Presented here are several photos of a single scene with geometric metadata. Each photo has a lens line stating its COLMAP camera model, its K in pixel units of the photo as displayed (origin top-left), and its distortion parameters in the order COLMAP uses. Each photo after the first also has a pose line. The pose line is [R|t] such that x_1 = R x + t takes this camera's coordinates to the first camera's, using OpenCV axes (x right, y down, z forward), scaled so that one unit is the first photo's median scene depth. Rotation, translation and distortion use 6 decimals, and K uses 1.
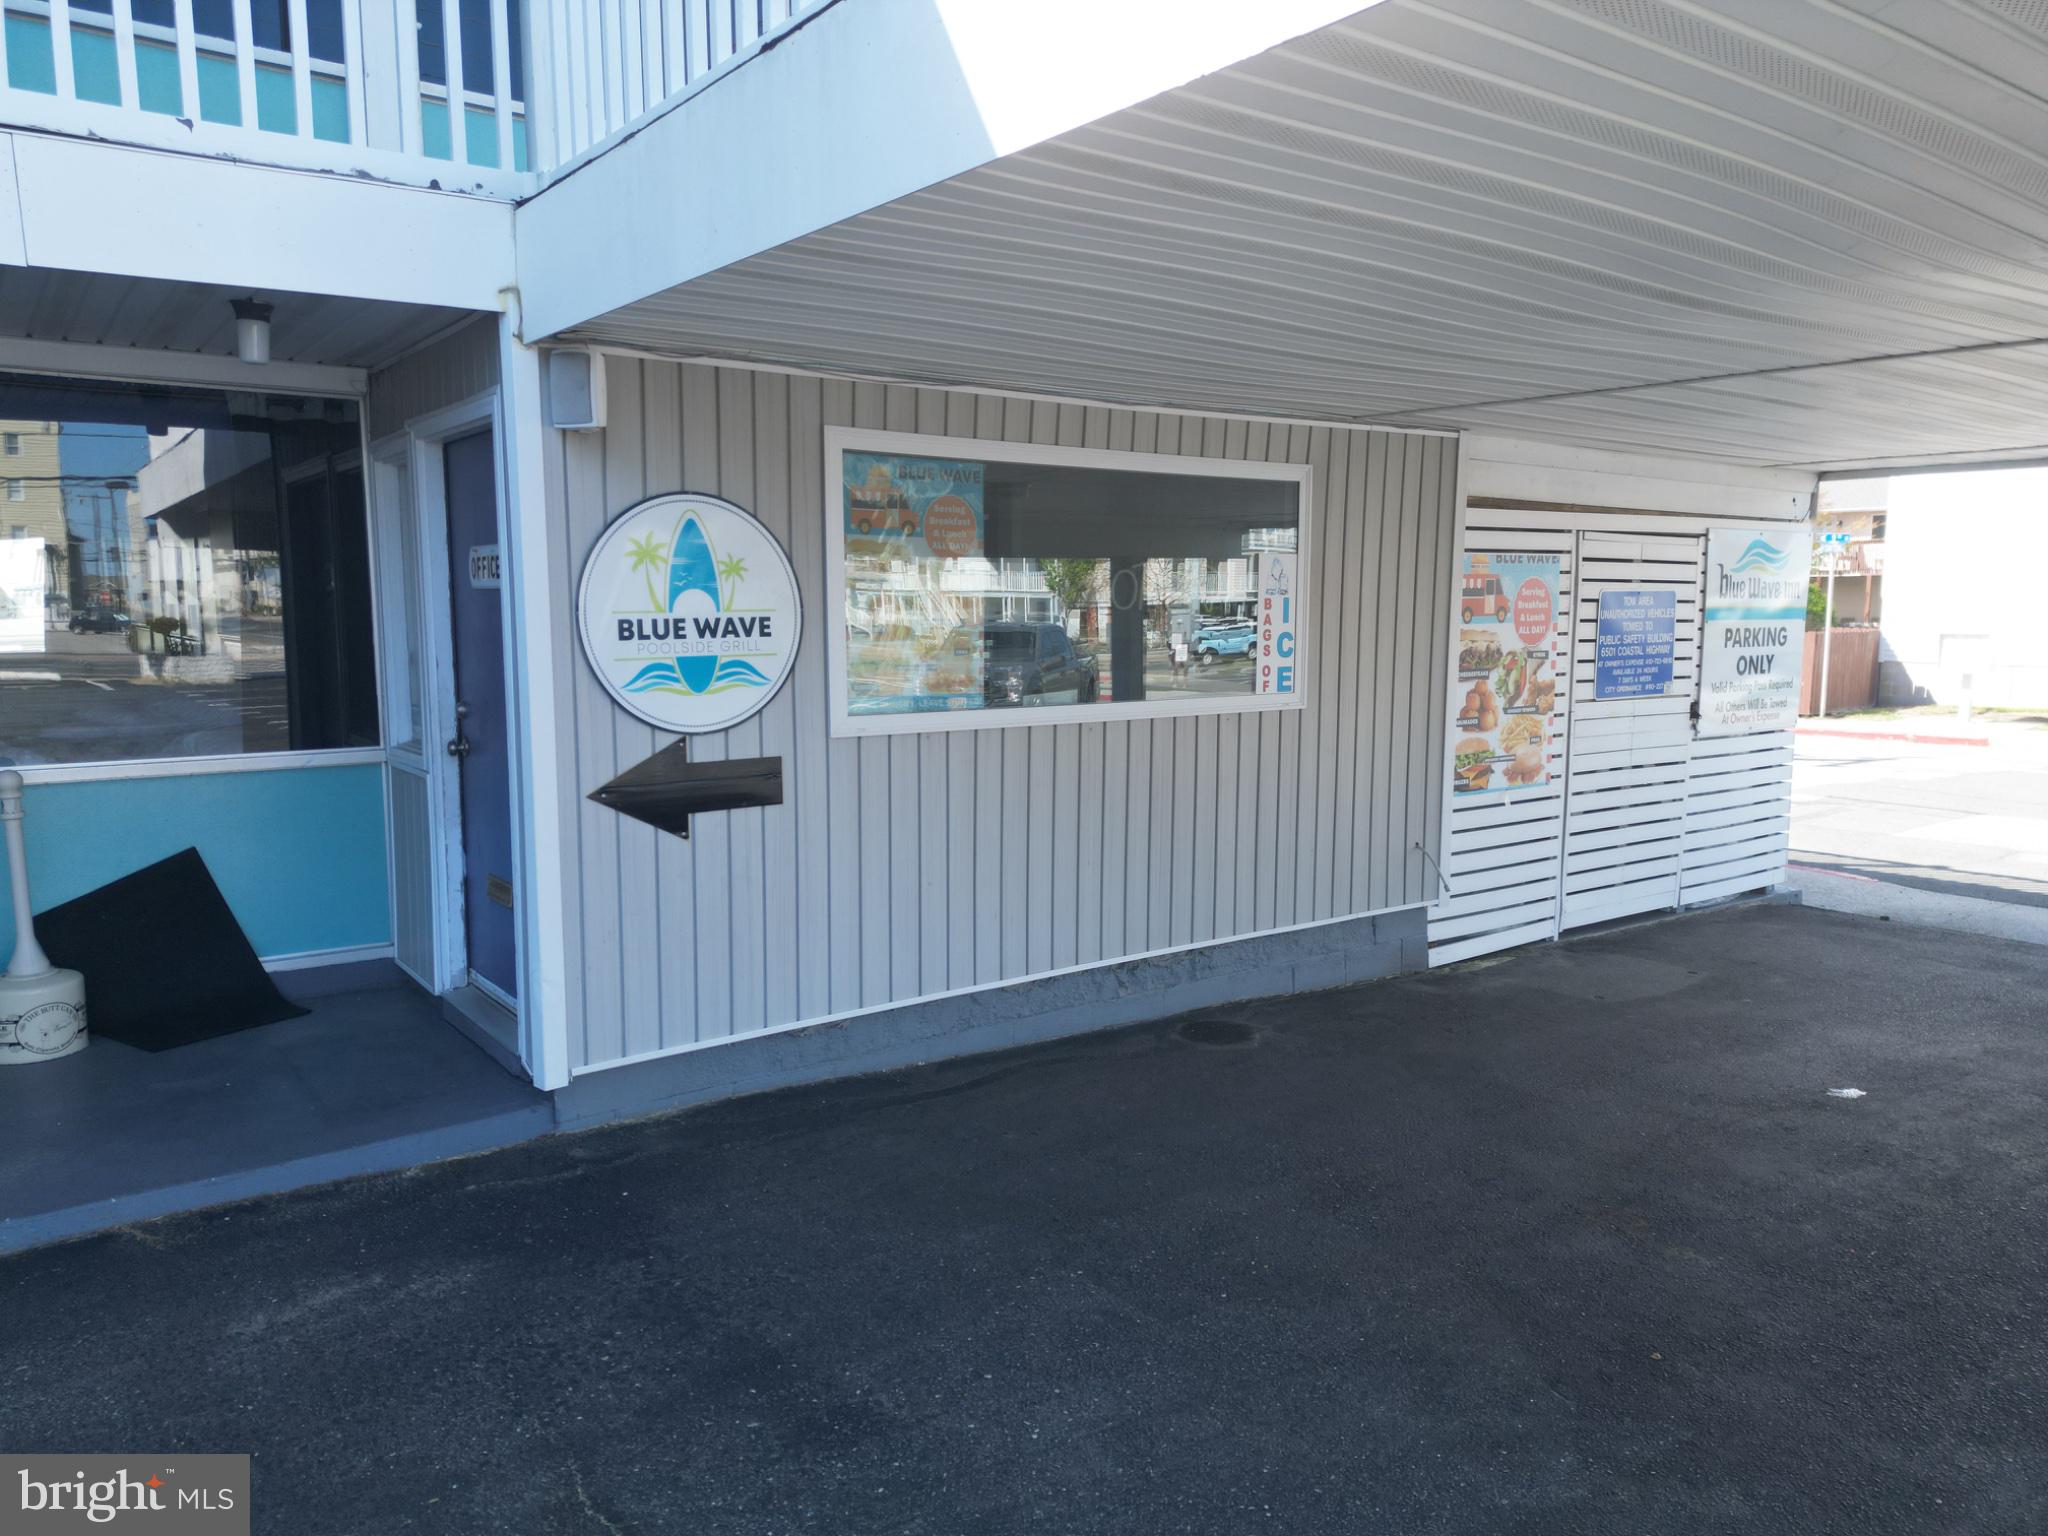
lens RADIAL K [[1421.4, 0, 1018.1], [0, 1421.4, 773.4], [0, 0, 1]] dist [0.079802, -0.074039]
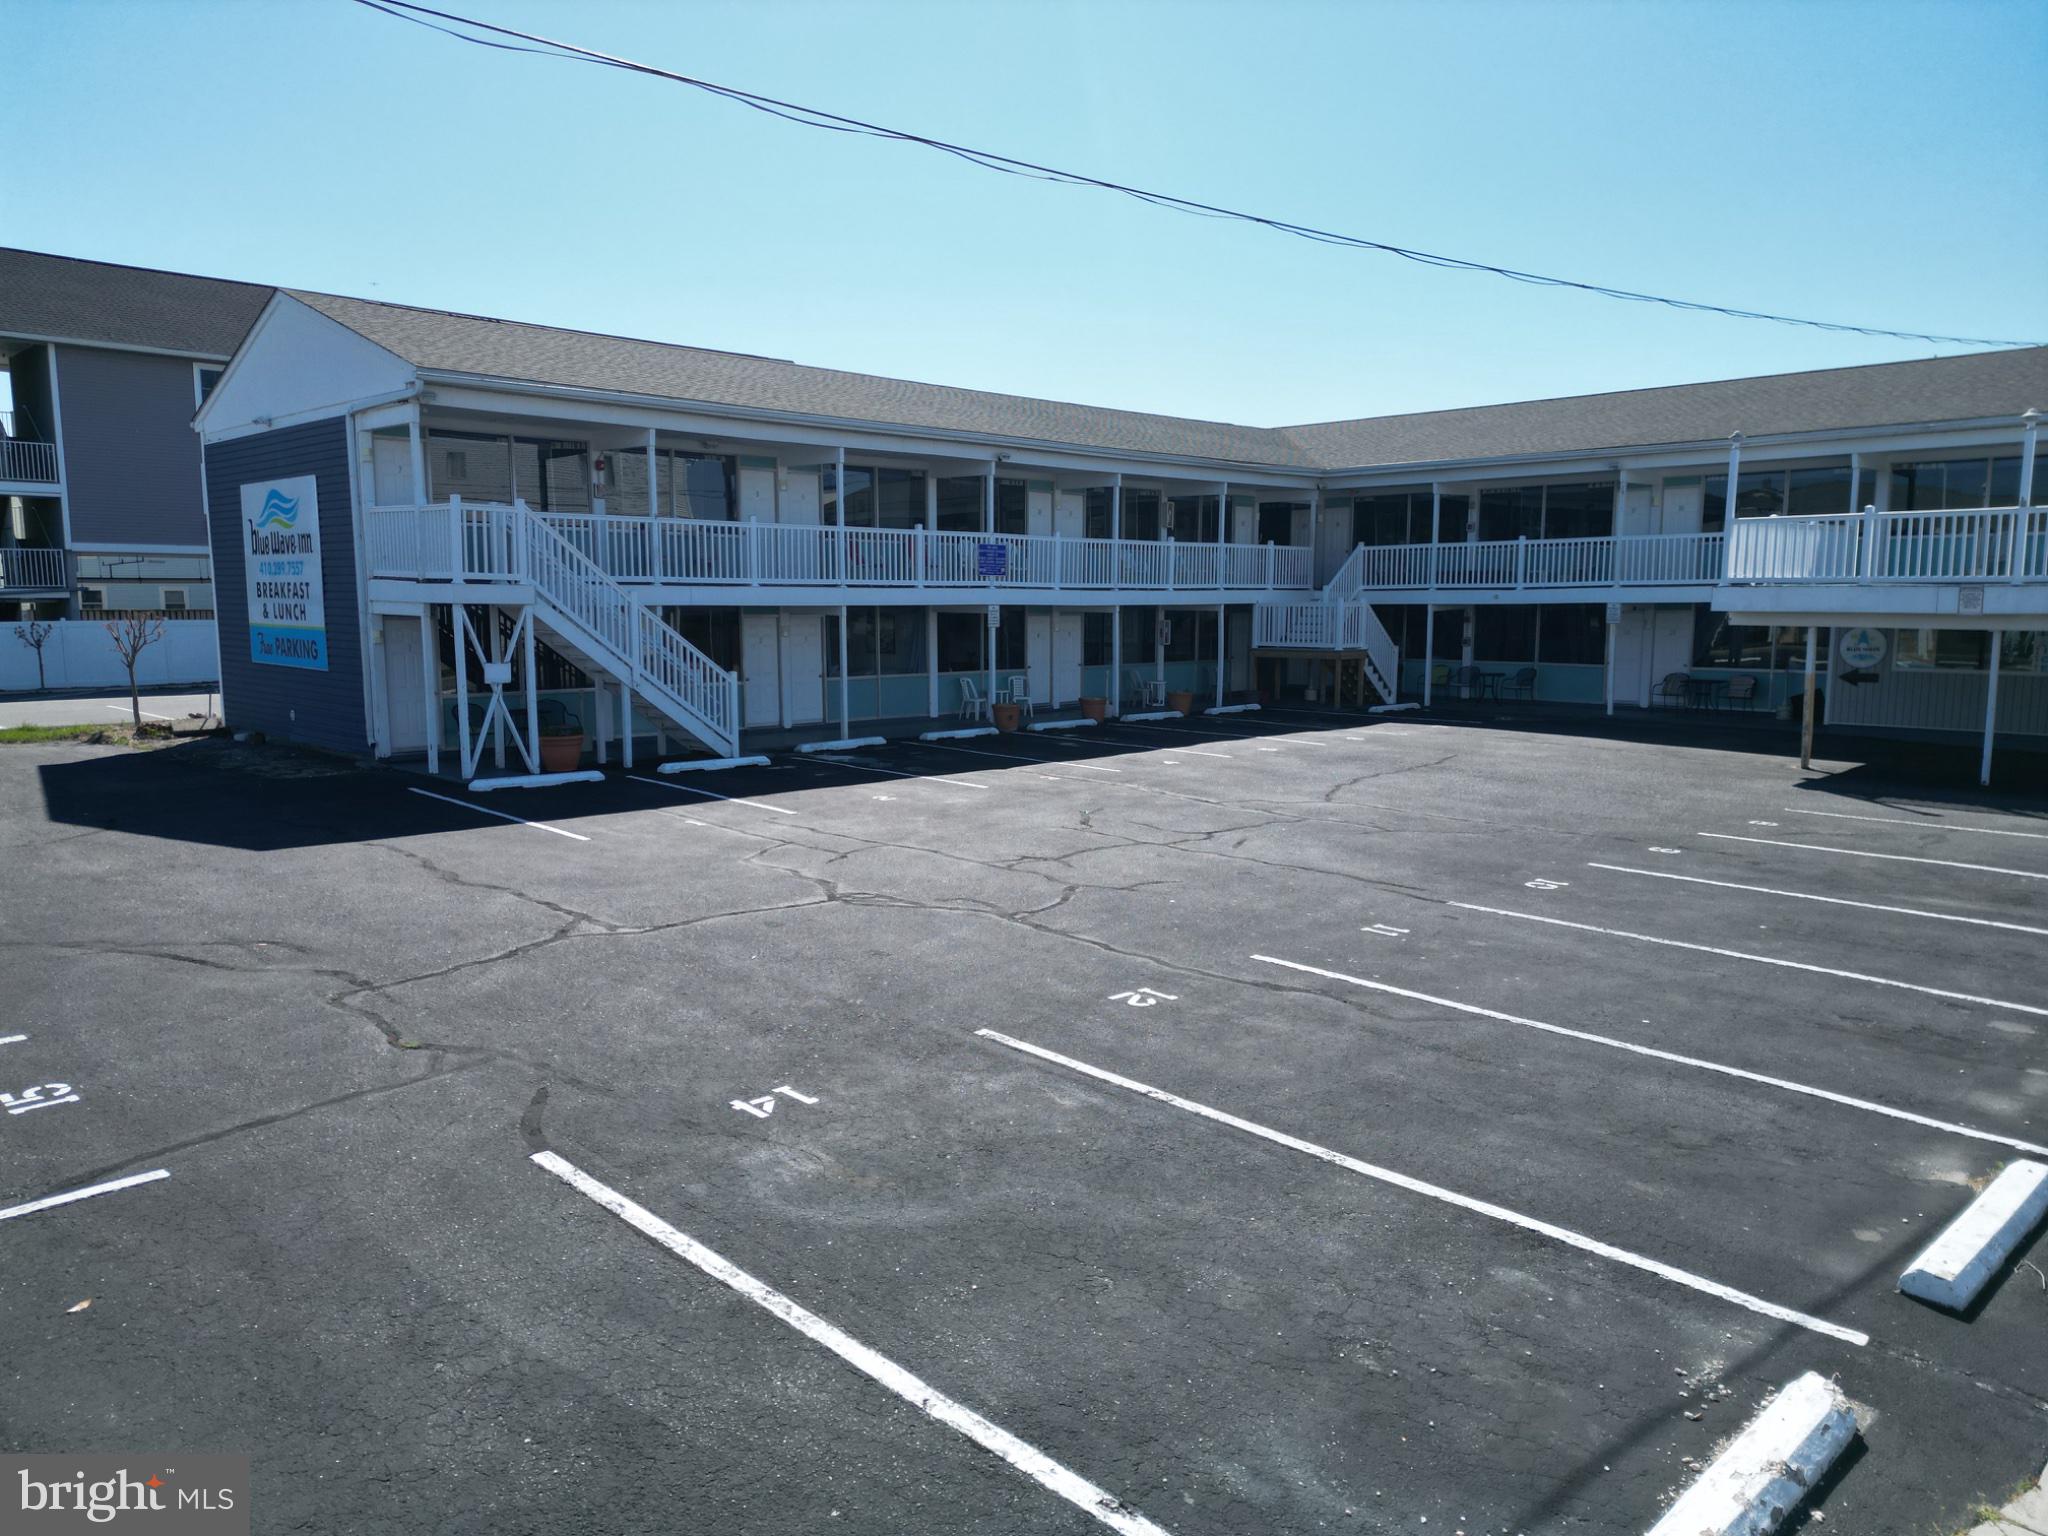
lens RADIAL K [[1421.4, 0, 1018.1], [0, 1421.4, 773.4], [0, 0, 1]] dist [0.079802, -0.074039]
pose [[0.147861, 0.123956, -0.981210, 3.138703], [-0.117937, 0.987245, 0.106946, 0.104758], [0.981951, 0.099908, 0.160594, -2.002156]]
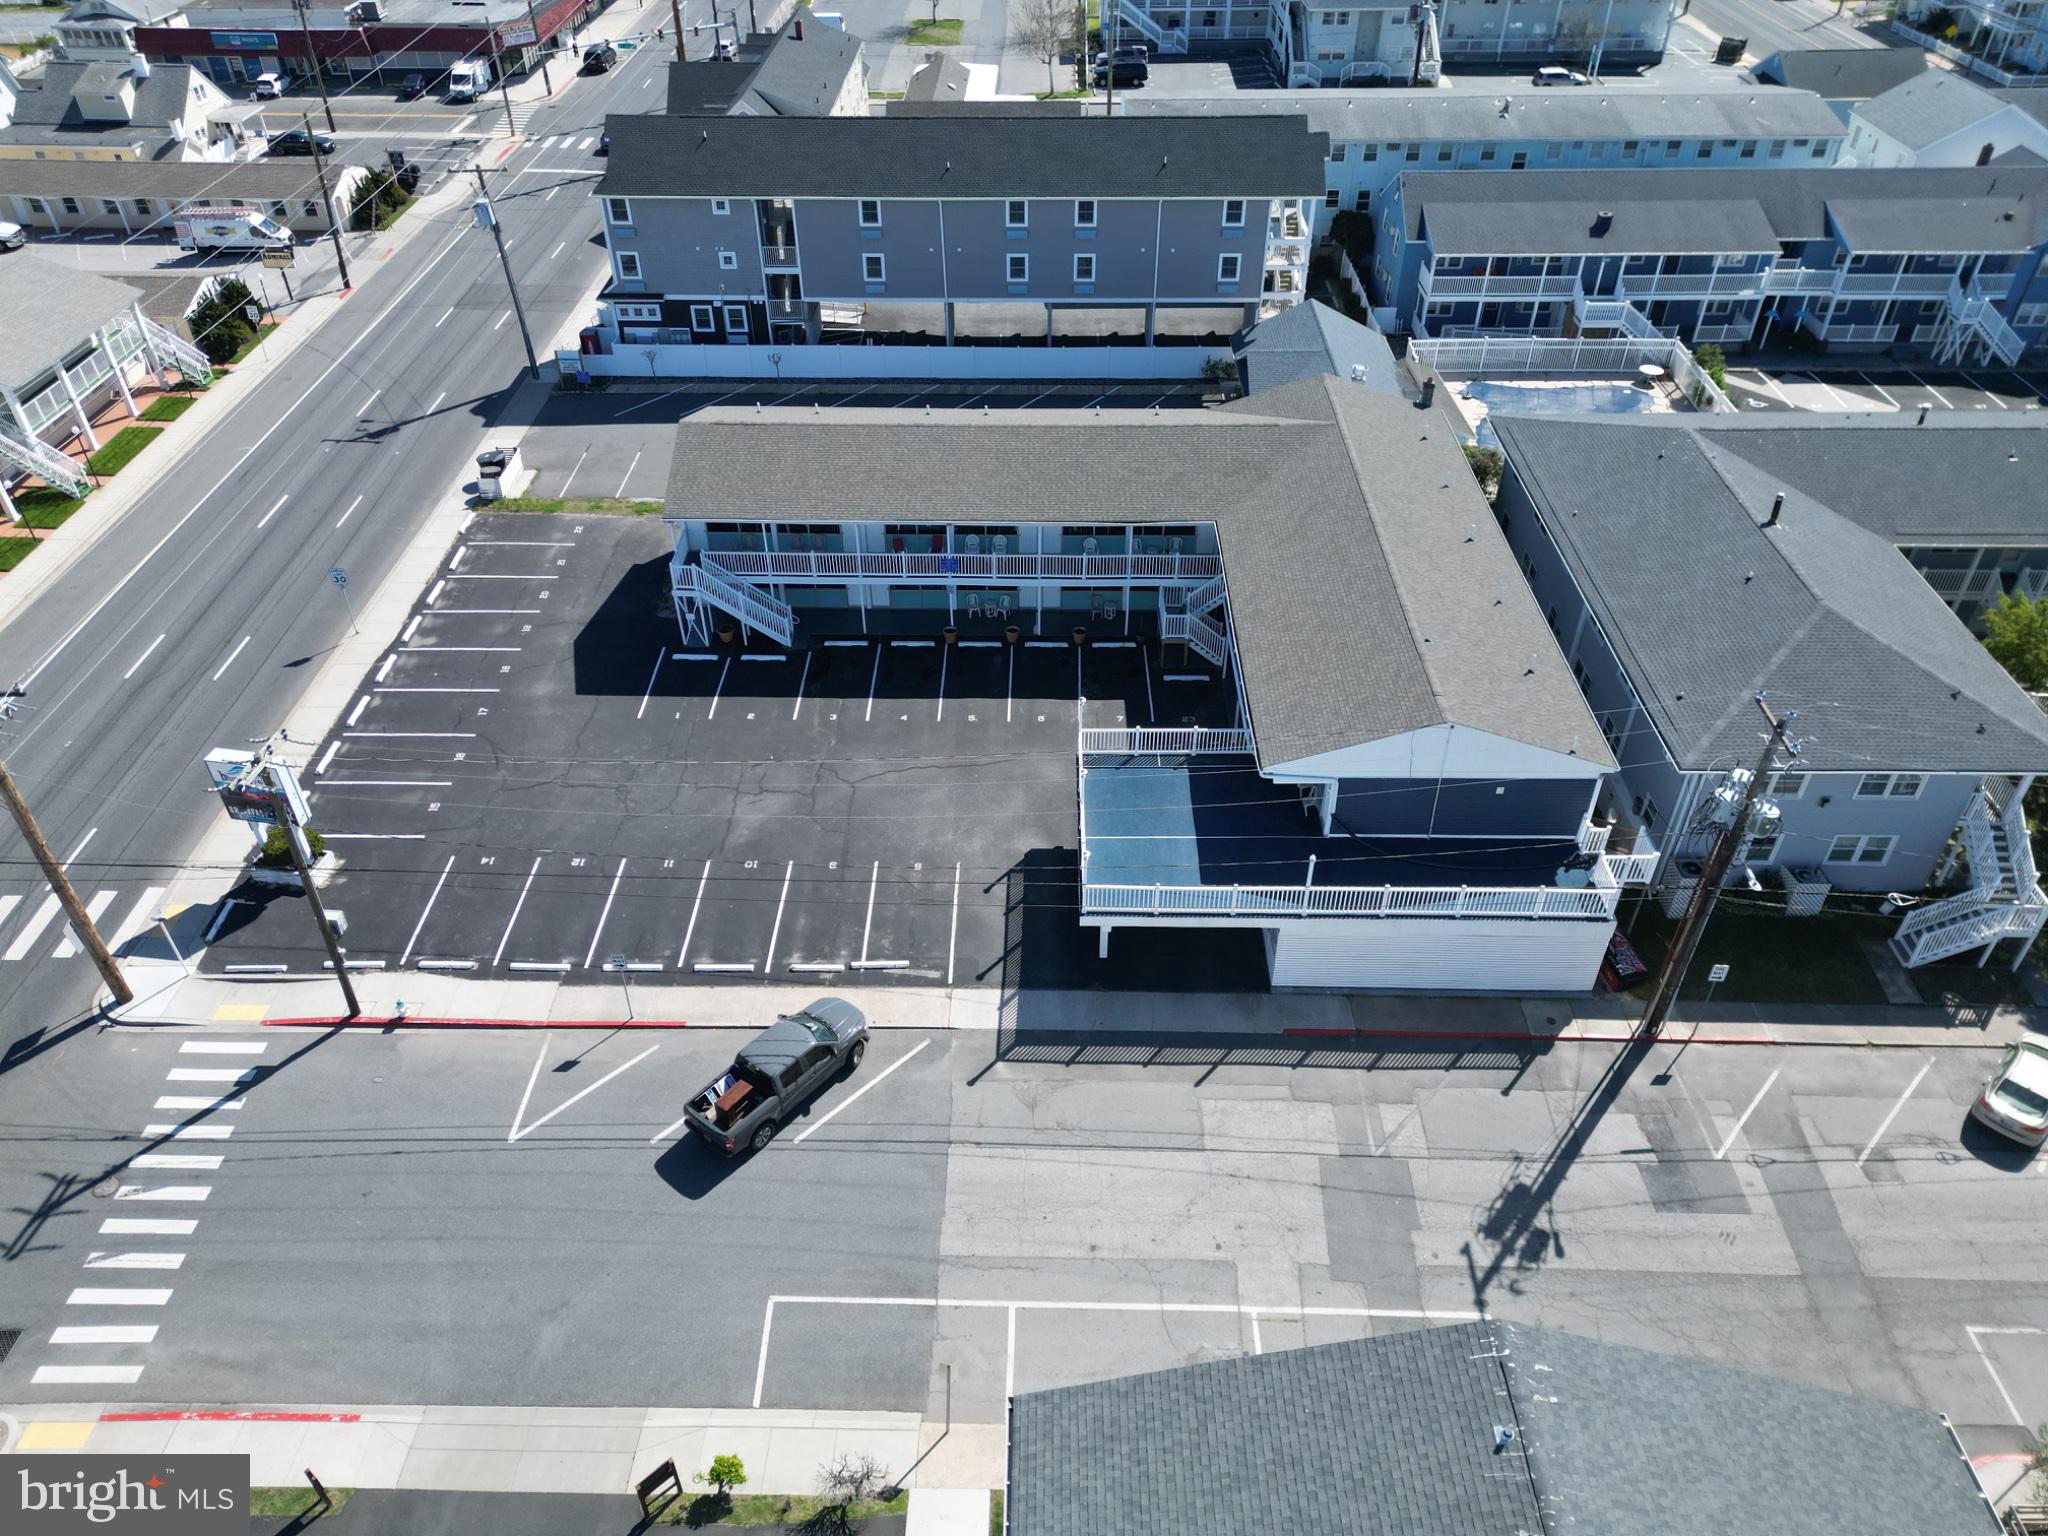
lens RADIAL K [[1421.4, 0, 1018.1], [0, 1421.4, 773.4], [0, 0, 1]] dist [0.079802, -0.074039]
pose [[-0.600135, 0.504322, -0.620884, 4.572919], [-0.088739, 0.729437, 0.678268, -4.505402], [0.794961, 0.462149, -0.393008, 2.338370]]
